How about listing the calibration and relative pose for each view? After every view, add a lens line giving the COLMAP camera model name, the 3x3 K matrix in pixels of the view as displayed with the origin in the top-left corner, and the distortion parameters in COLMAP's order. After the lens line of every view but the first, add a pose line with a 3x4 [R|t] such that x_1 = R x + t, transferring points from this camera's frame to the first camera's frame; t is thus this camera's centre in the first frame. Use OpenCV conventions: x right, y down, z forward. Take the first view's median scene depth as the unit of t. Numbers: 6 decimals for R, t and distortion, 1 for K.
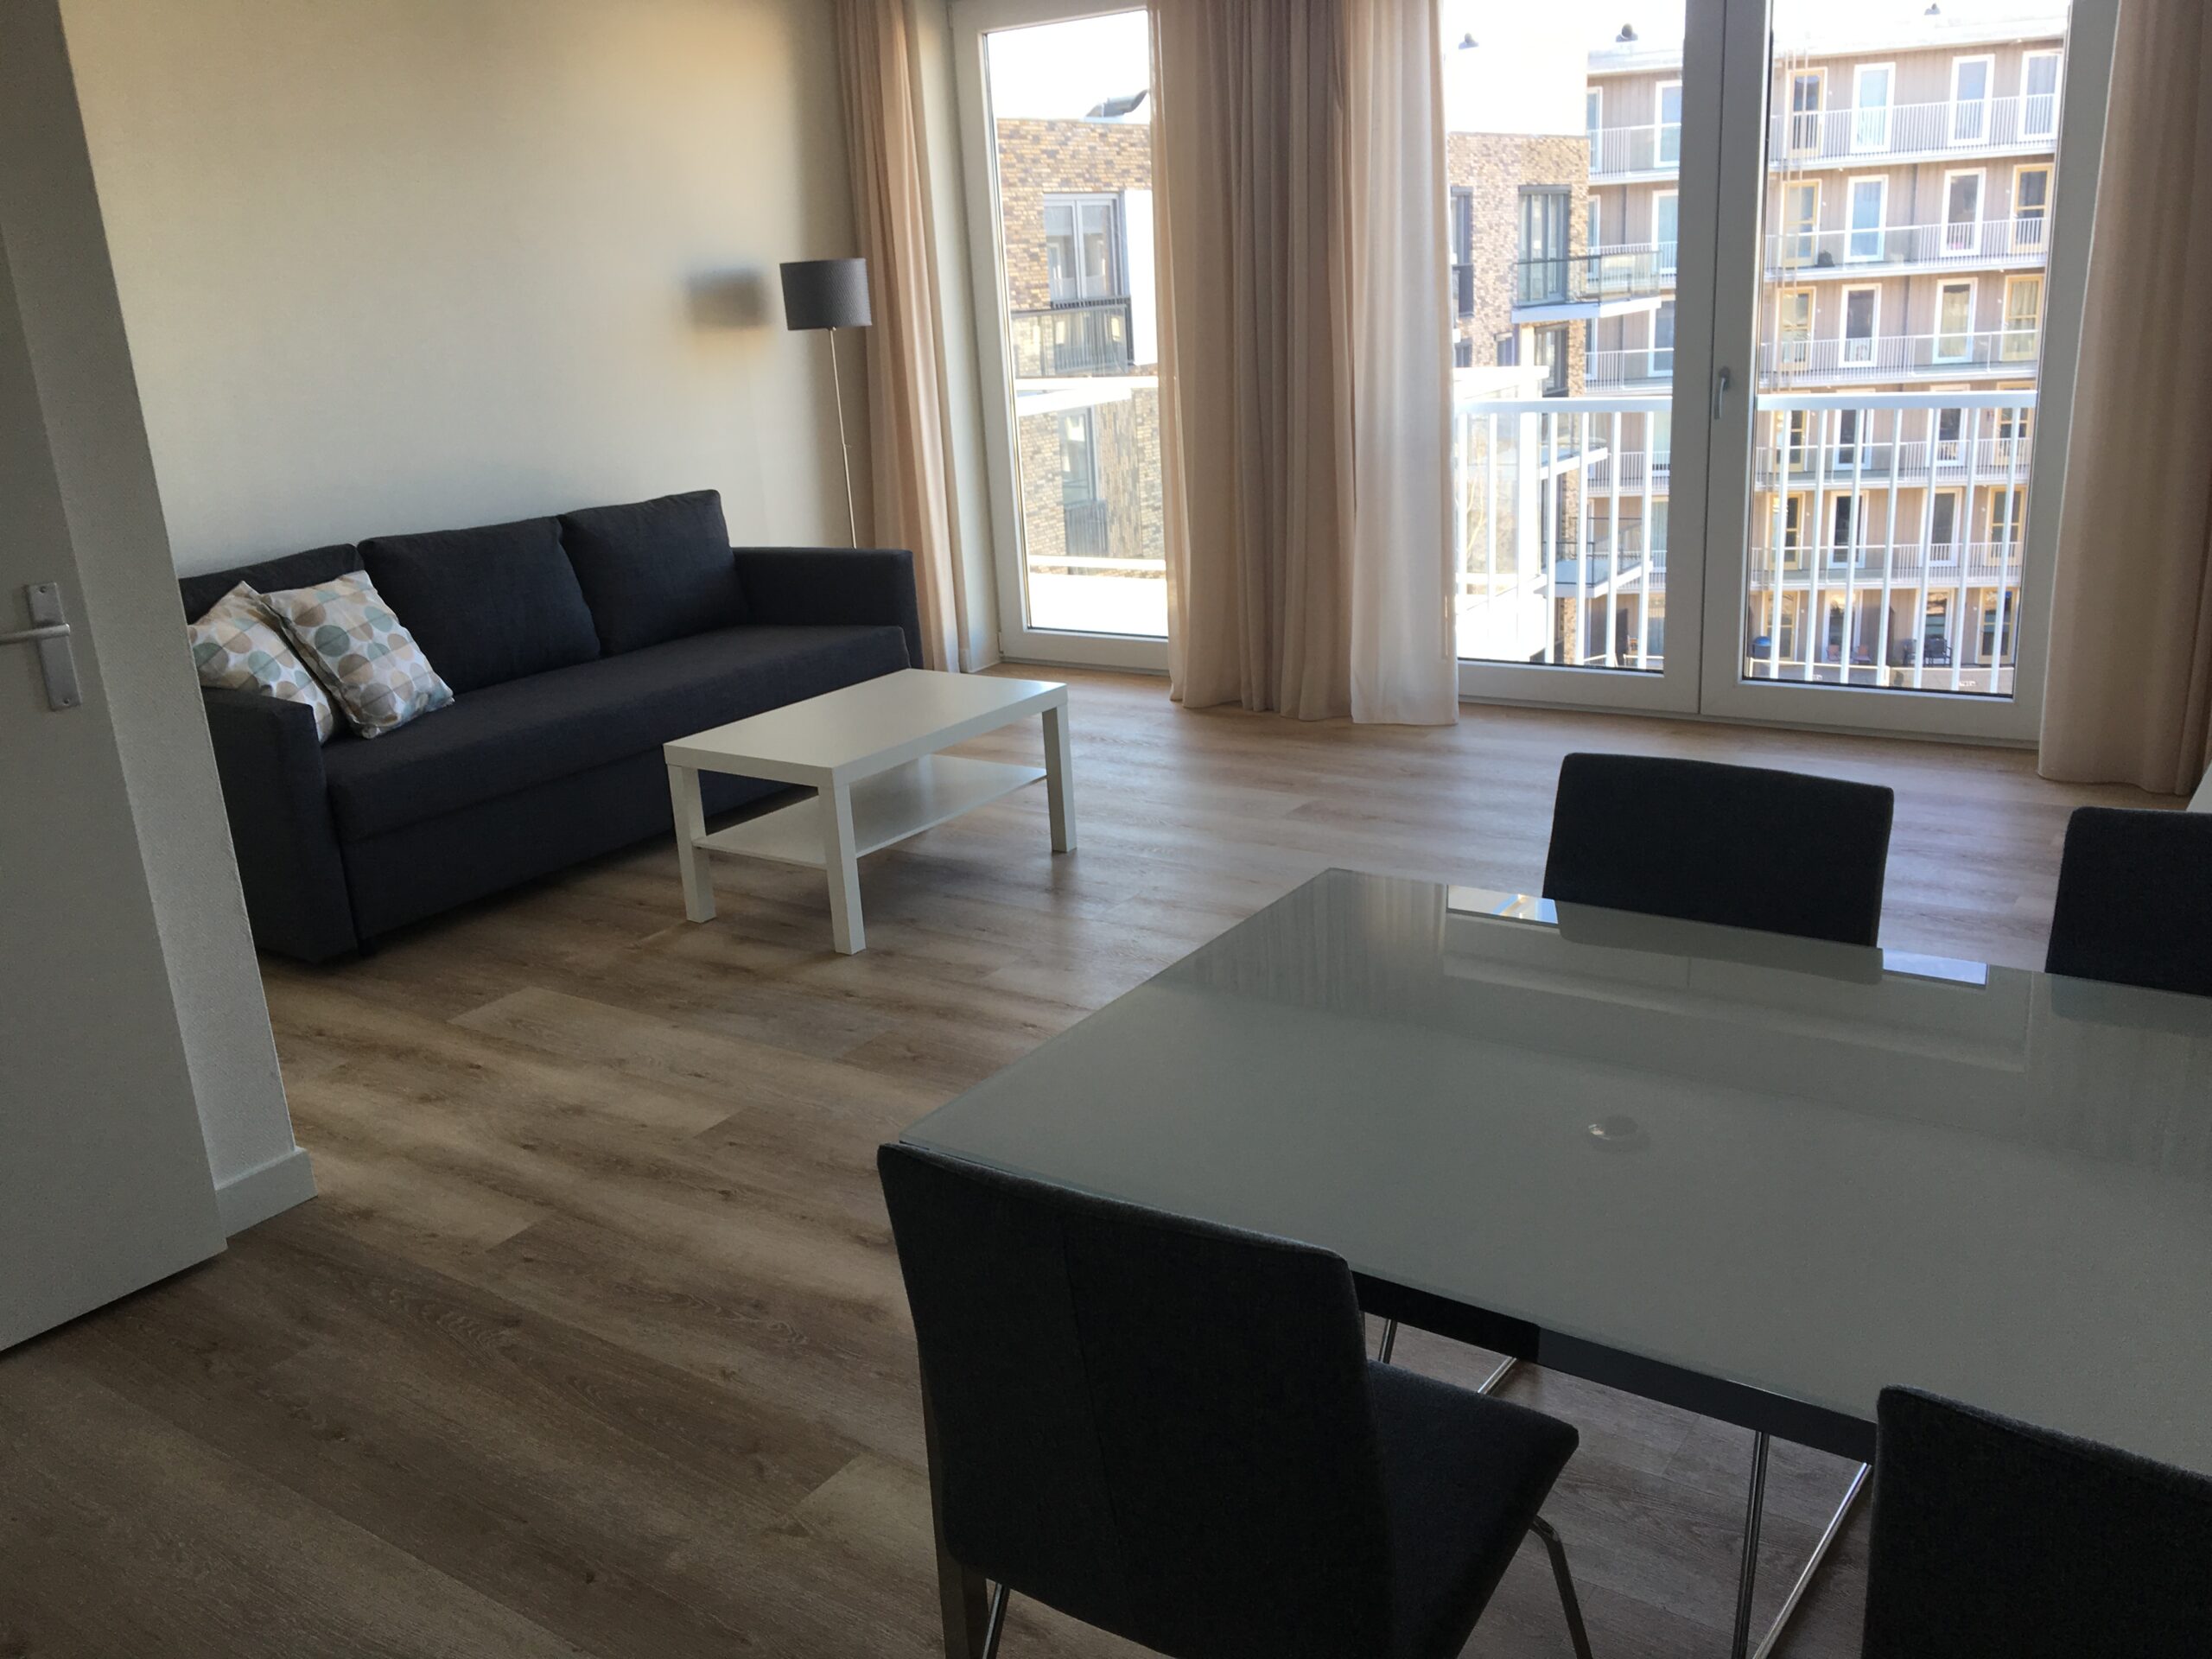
lens RADIAL K [[1869.0, 0, 1113.3], [0, 1869.0, 826.7], [0, 0, 1]] dist [0.055971, -0.004753]
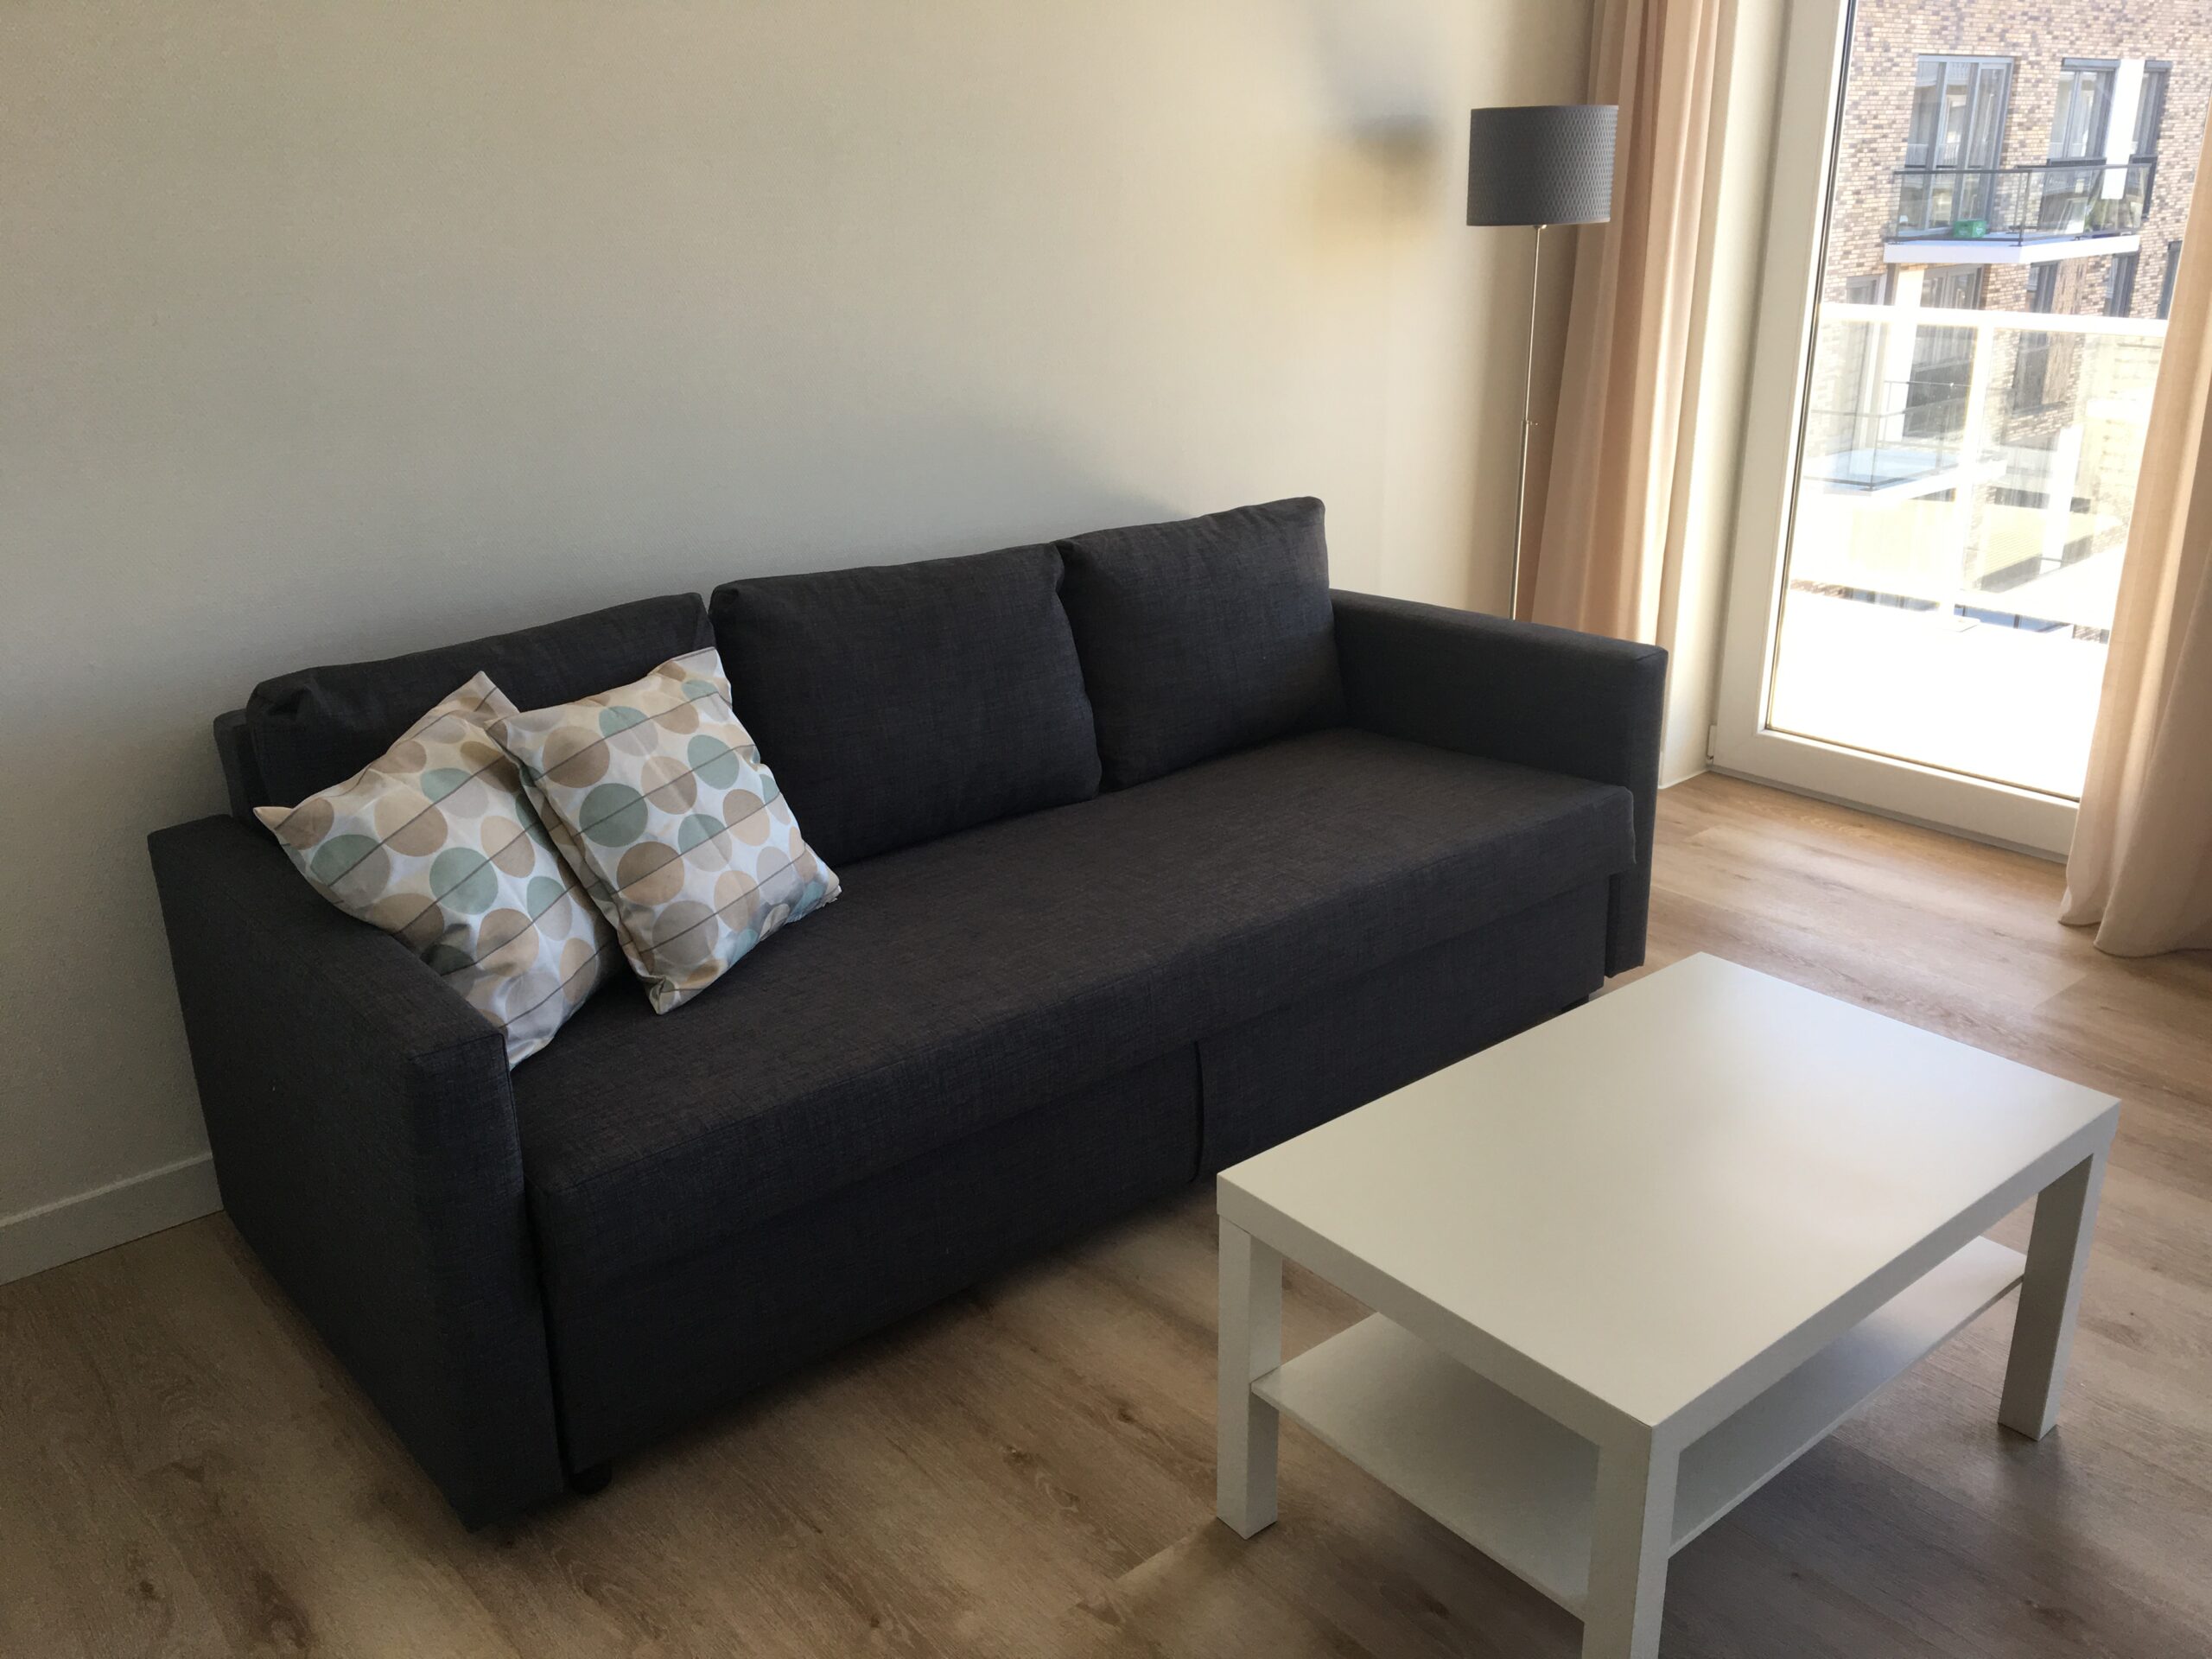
lens RADIAL K [[1822.7, 0, 1106.0], [0, 1822.7, 829.5], [0, 0, 1]] dist [0.119813, -0.133232]
pose [[0.962991, 0.135430, -0.233039, -0.161094], [-0.118602, 0.989311, 0.084834, -0.148173], [0.242037, -0.054055, 0.968760, 0.527869]]
